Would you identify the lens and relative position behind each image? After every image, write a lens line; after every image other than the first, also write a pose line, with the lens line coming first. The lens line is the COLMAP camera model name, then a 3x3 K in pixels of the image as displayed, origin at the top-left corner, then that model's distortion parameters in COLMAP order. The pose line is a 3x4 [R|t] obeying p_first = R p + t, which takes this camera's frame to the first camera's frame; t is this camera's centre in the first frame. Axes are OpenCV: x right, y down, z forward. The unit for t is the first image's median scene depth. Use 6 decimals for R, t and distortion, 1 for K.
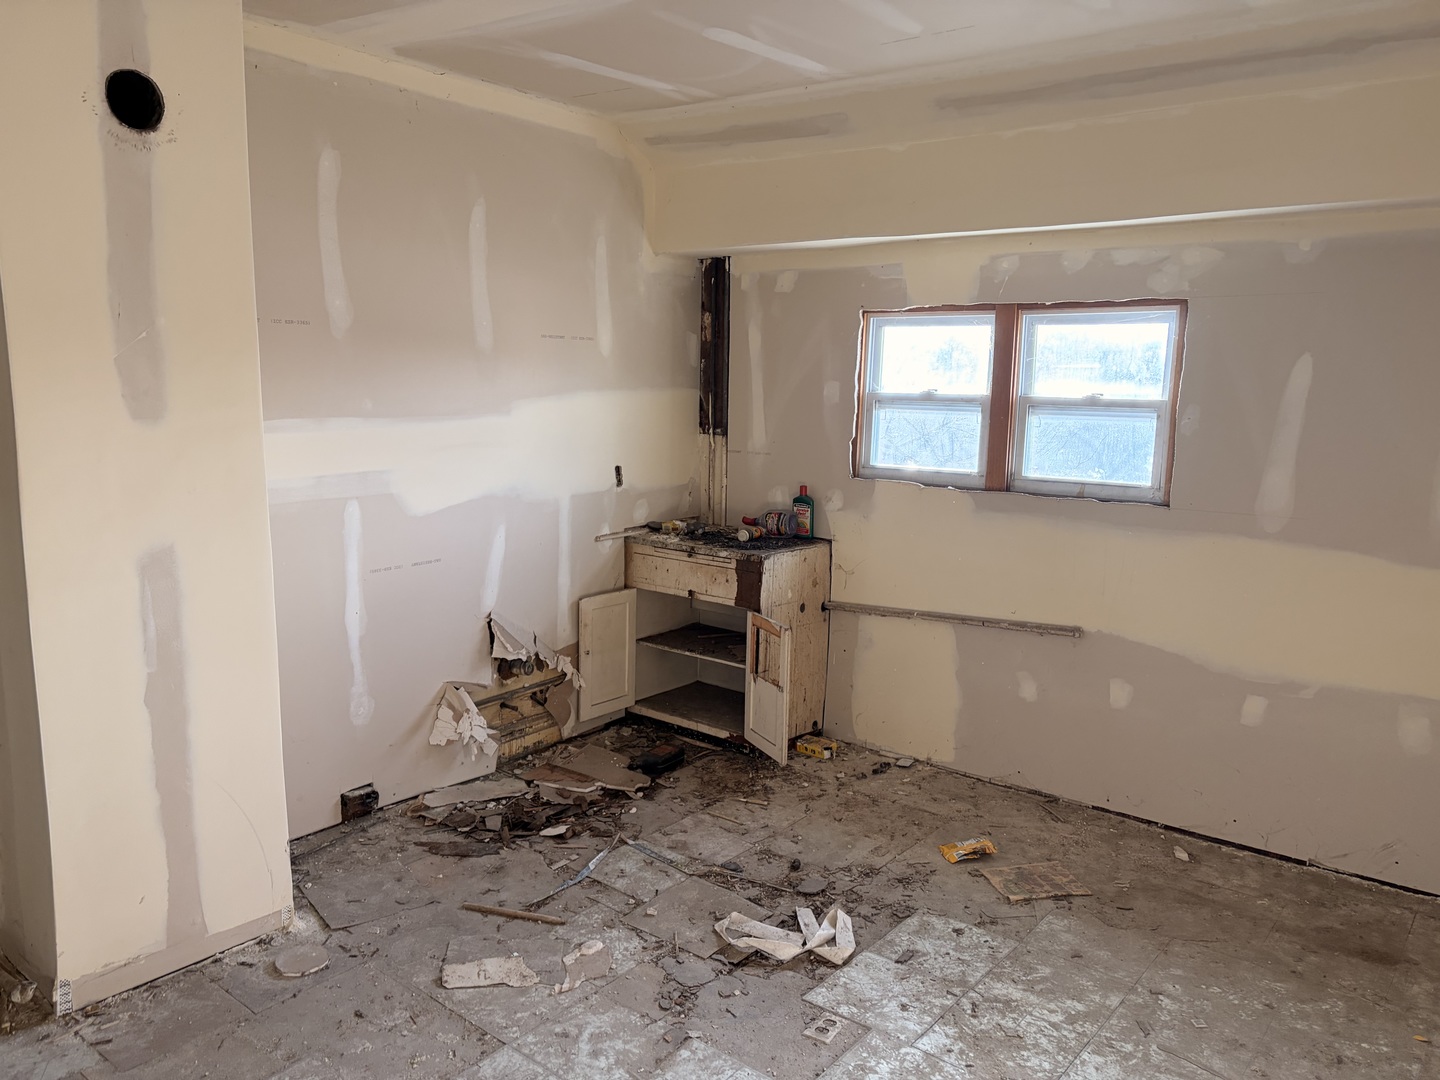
lens RADIAL K [[1066.8, 0, 718.2], [0, 1066.8, 562.7], [0, 0, 1]] dist [0.008561, 0.006705]
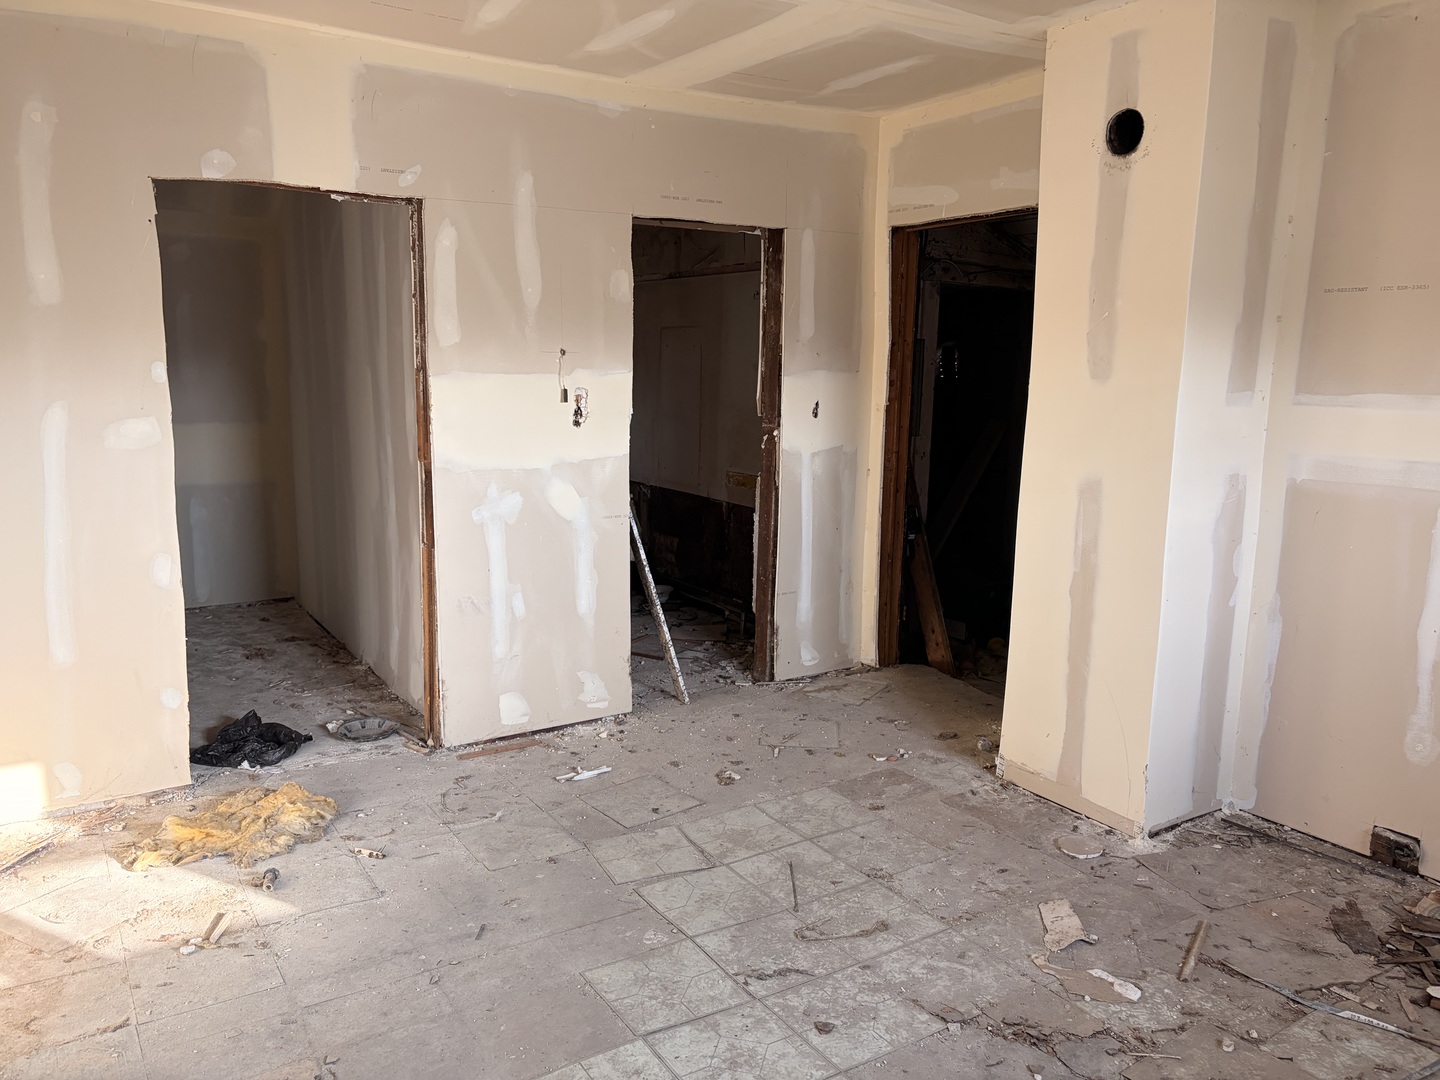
lens RADIAL K [[1092.0, 0, 715.9], [0, 1092.0, 563.4], [0, 0, 1]] dist [0.110500, -0.161733]
pose [[-0.327657, 0.151562, -0.932561, 0.873509], [-0.181962, 0.958447, 0.219701, -0.124476], [0.927109, 0.241677, -0.286463, 0.962150]]
